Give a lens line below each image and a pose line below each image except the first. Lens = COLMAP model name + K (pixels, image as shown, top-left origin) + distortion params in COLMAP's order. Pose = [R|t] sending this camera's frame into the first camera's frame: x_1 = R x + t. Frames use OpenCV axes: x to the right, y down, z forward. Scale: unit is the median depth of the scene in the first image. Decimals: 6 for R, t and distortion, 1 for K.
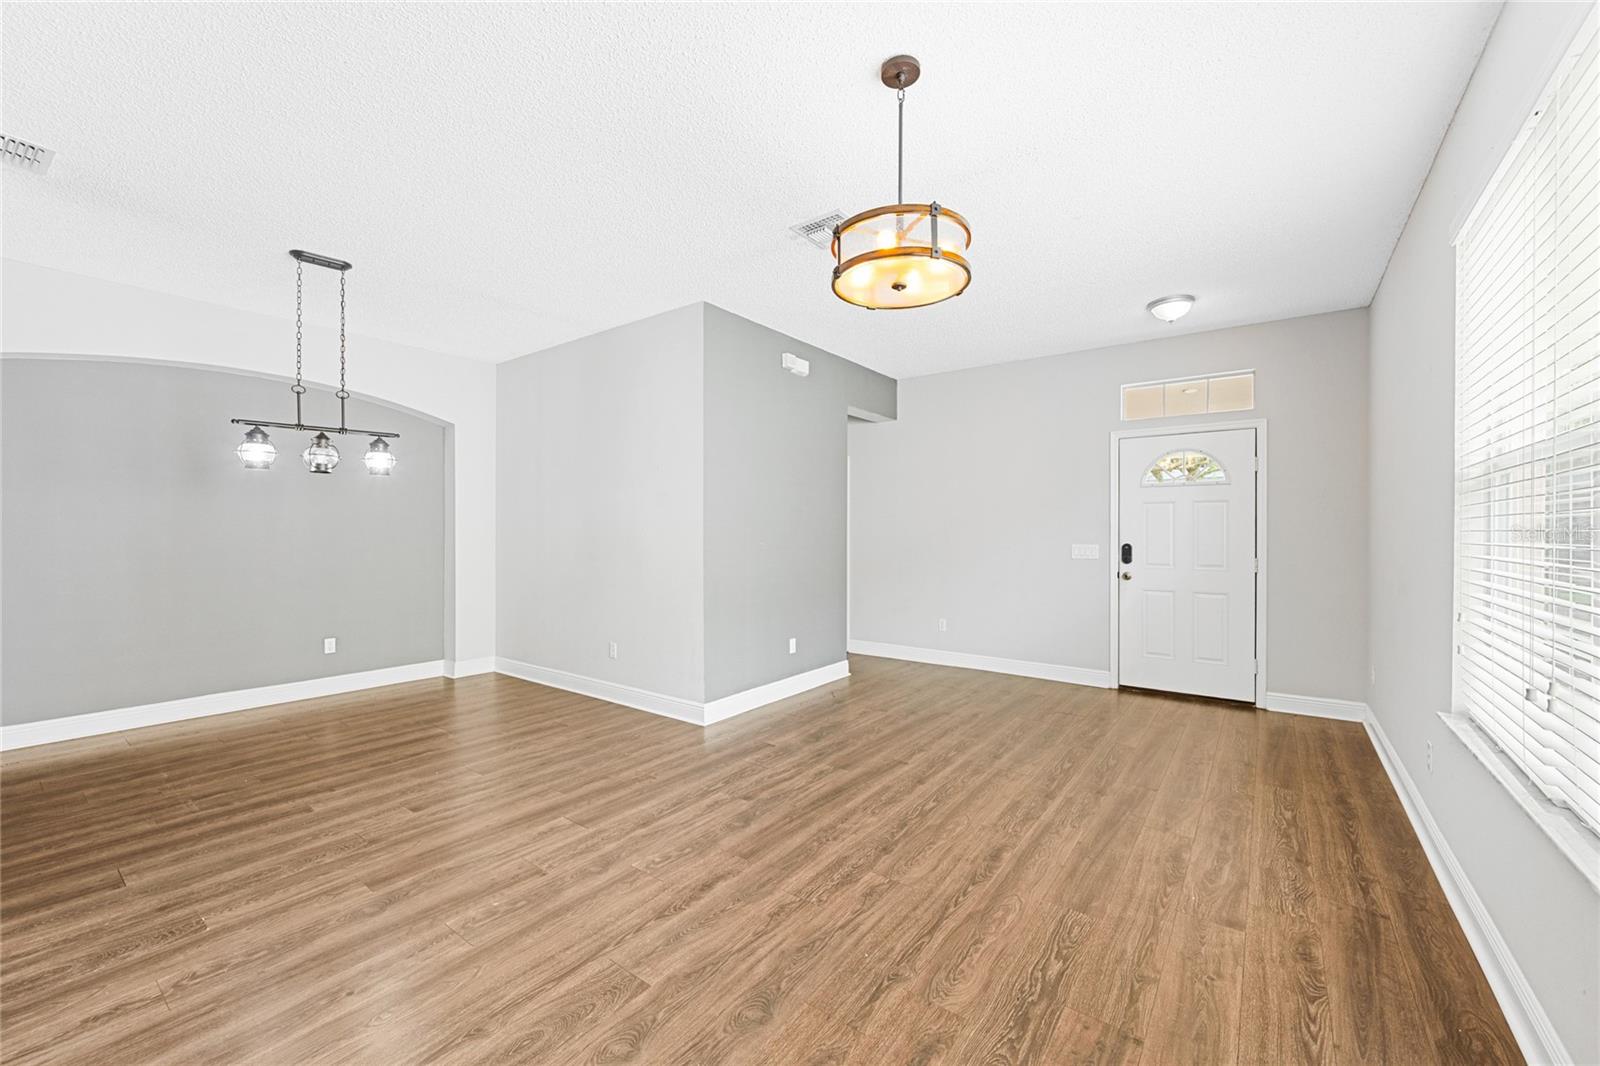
lens RADIAL K [[639.6, 0, 810.4], [0, 639.6, 532.6], [0, 0, 1]] dist [-0.001395, 0.000215]
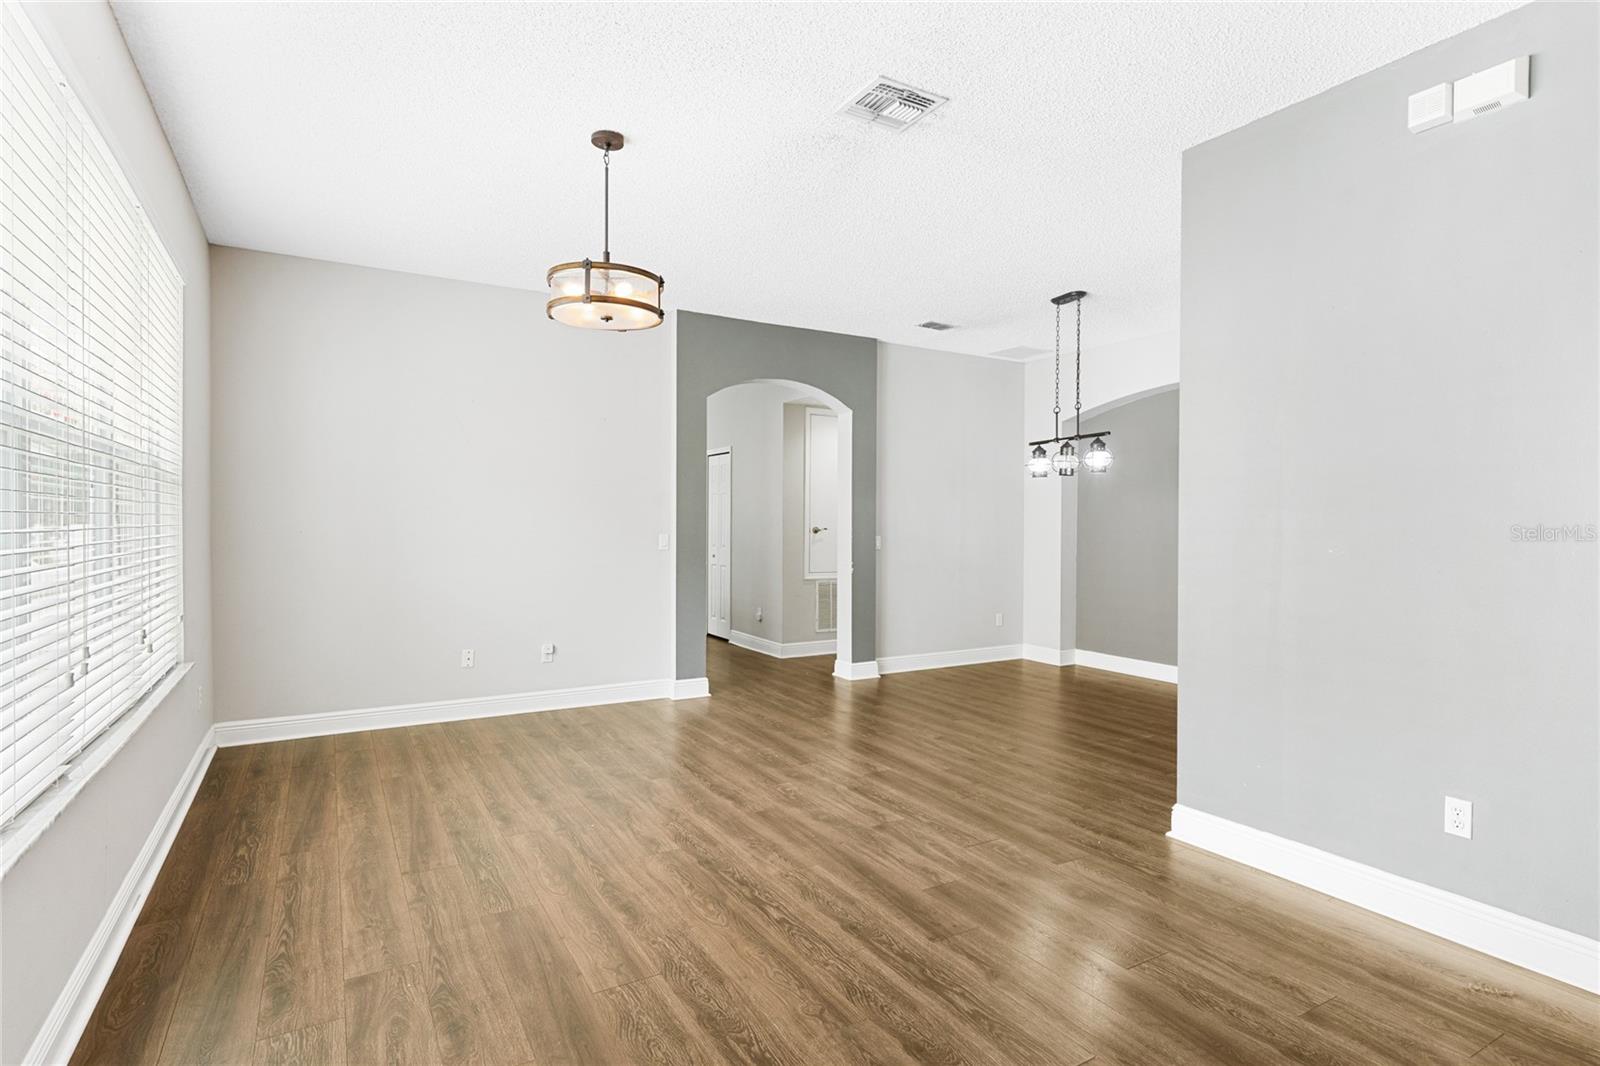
lens RADIAL K [[824.5, 0, 800.0], [0, 824.5, 533.0], [0, 0, 1]] dist [-0.002770, -0.001707]
pose [[-0.410995, 0.006976, -0.911611, 0.935832], [-0.010287, 0.999872, 0.012289, 0.000411], [0.911580, 0.014428, -0.410870, 1.308777]]
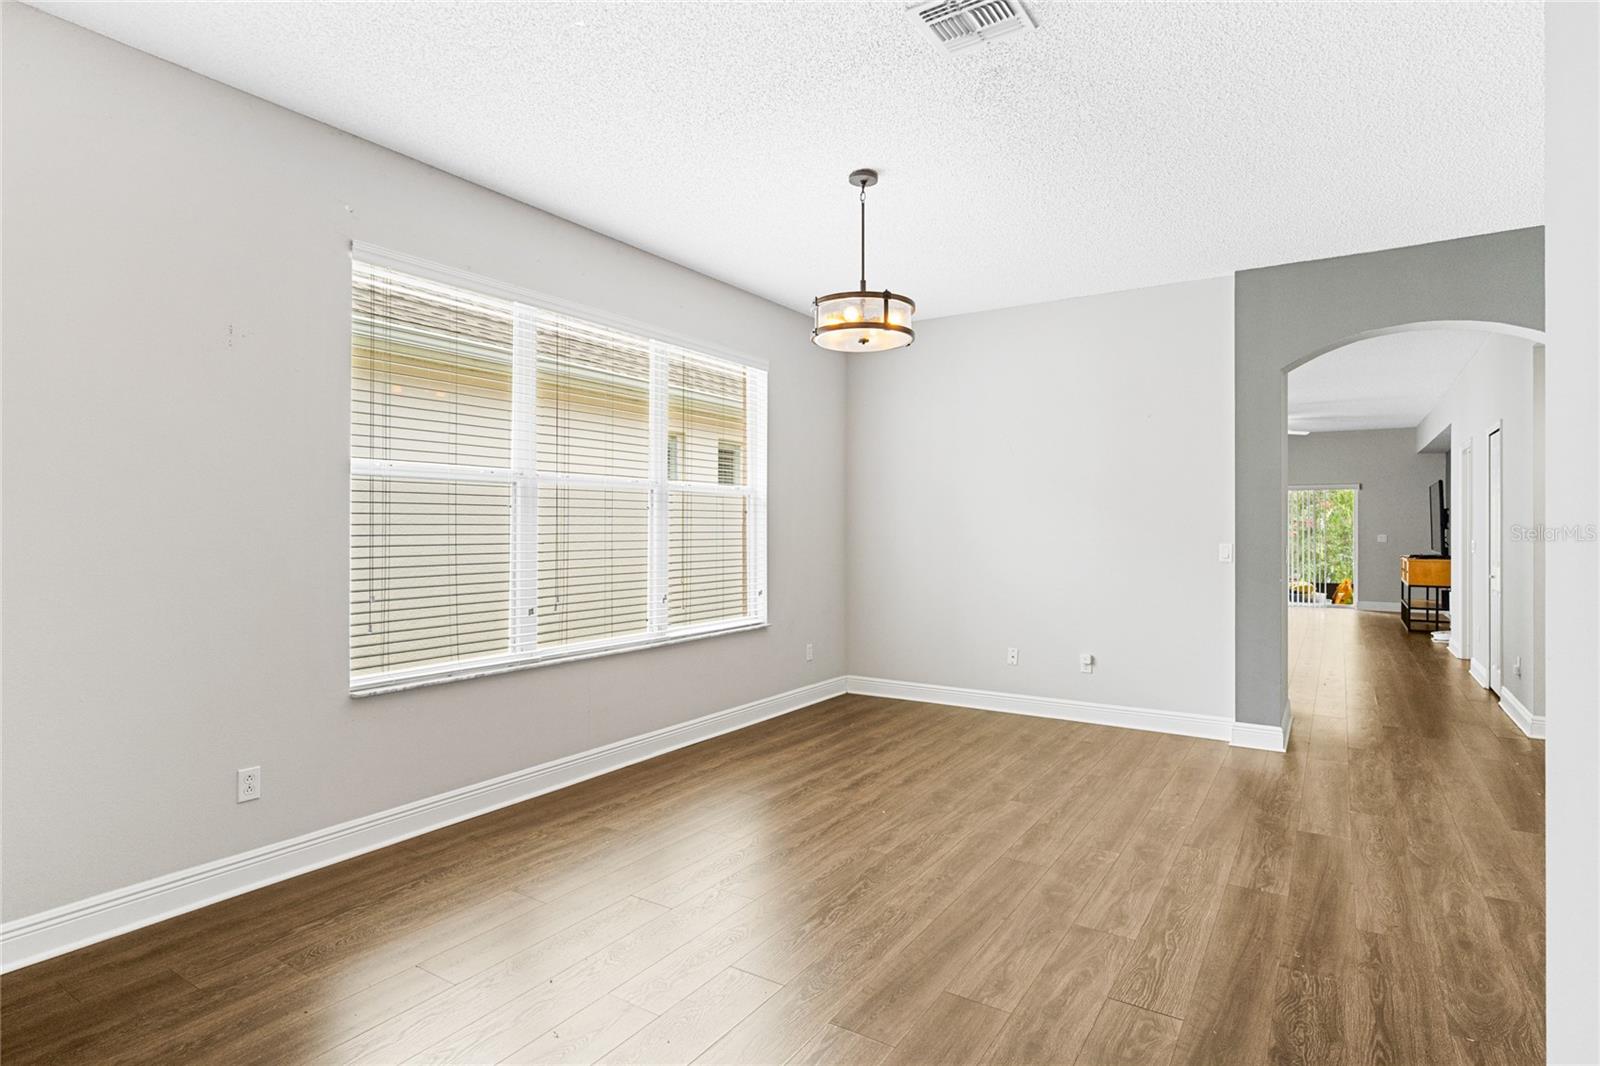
lens RADIAL K [[807.5, 0, 800.0], [0, 807.5, 533.0], [0, 0, 1]] dist [0.002405, -0.000371]
pose [[-0.999120, -0.003642, -0.041782, 0.222808], [-0.004112, 0.999929, 0.011167, -0.004913], [0.041738, 0.011329, -0.999064, 1.755311]]
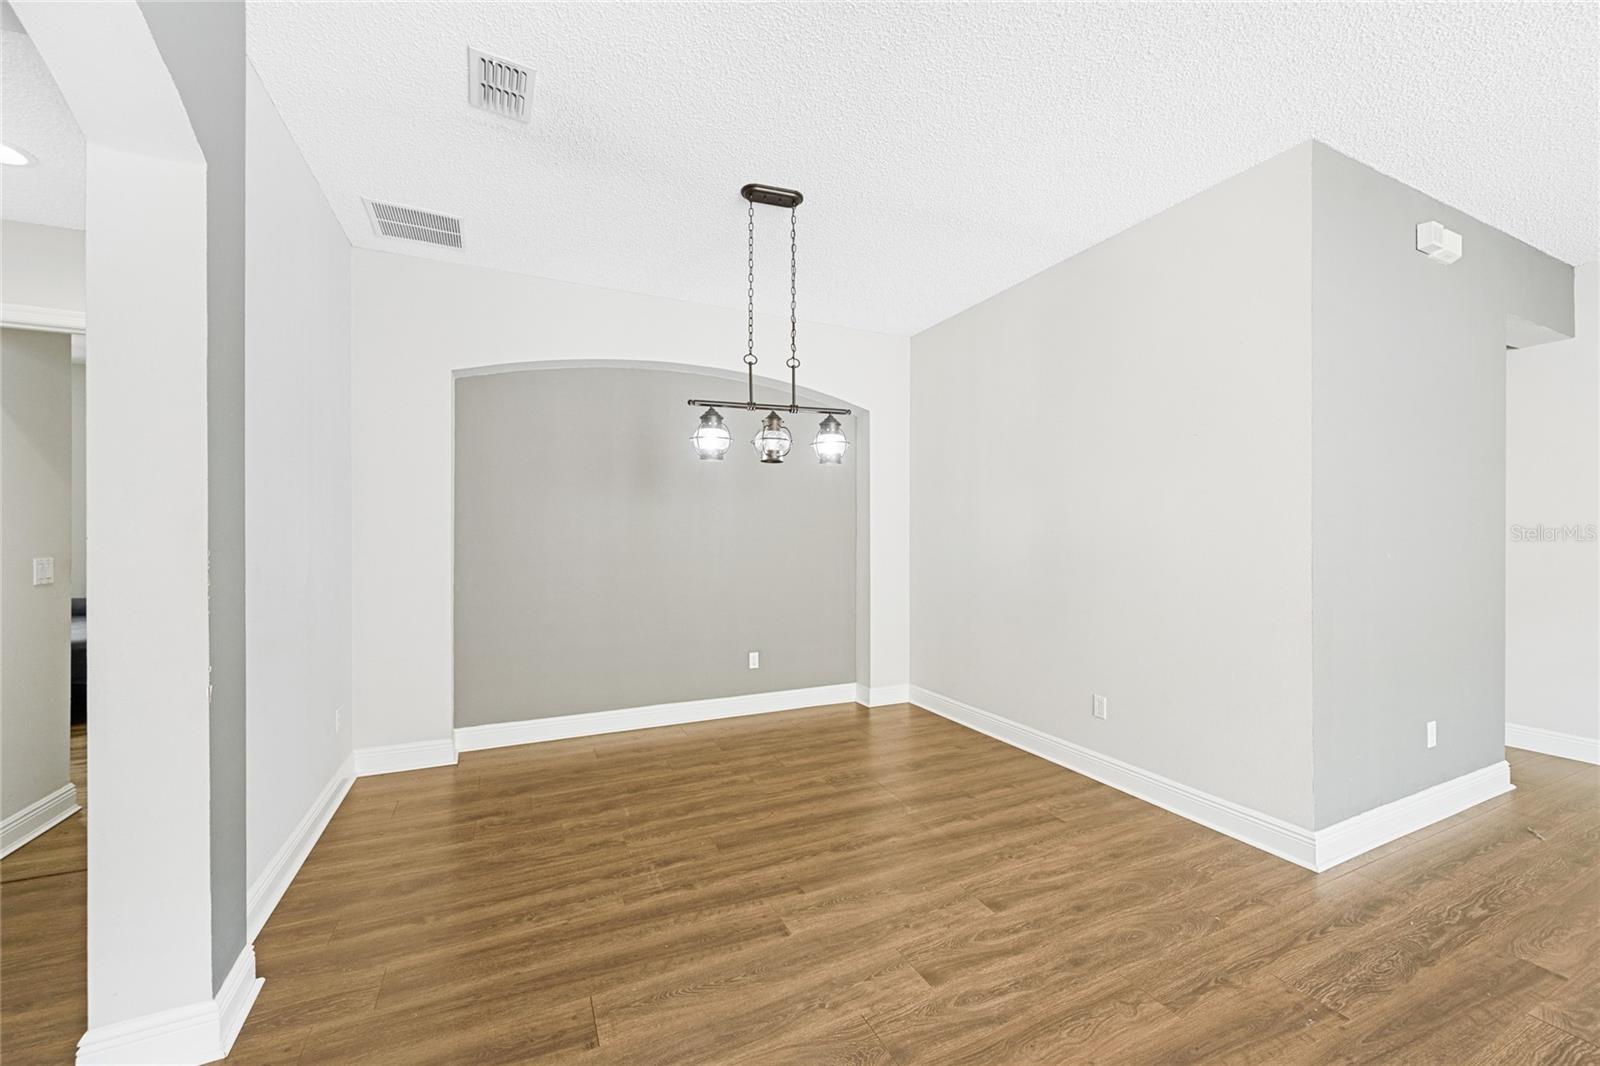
lens RADIAL K [[631.6, 0, 800.0], [0, 631.6, 533.0], [0, 0, 1]] dist [0.000726, 0.000025]
pose [[0.877672, -0.003432, -0.479250, -0.395835], [0.000602, 0.999981, -0.006059, -0.000402], [0.479261, 0.005029, 0.877658, 0.359684]]
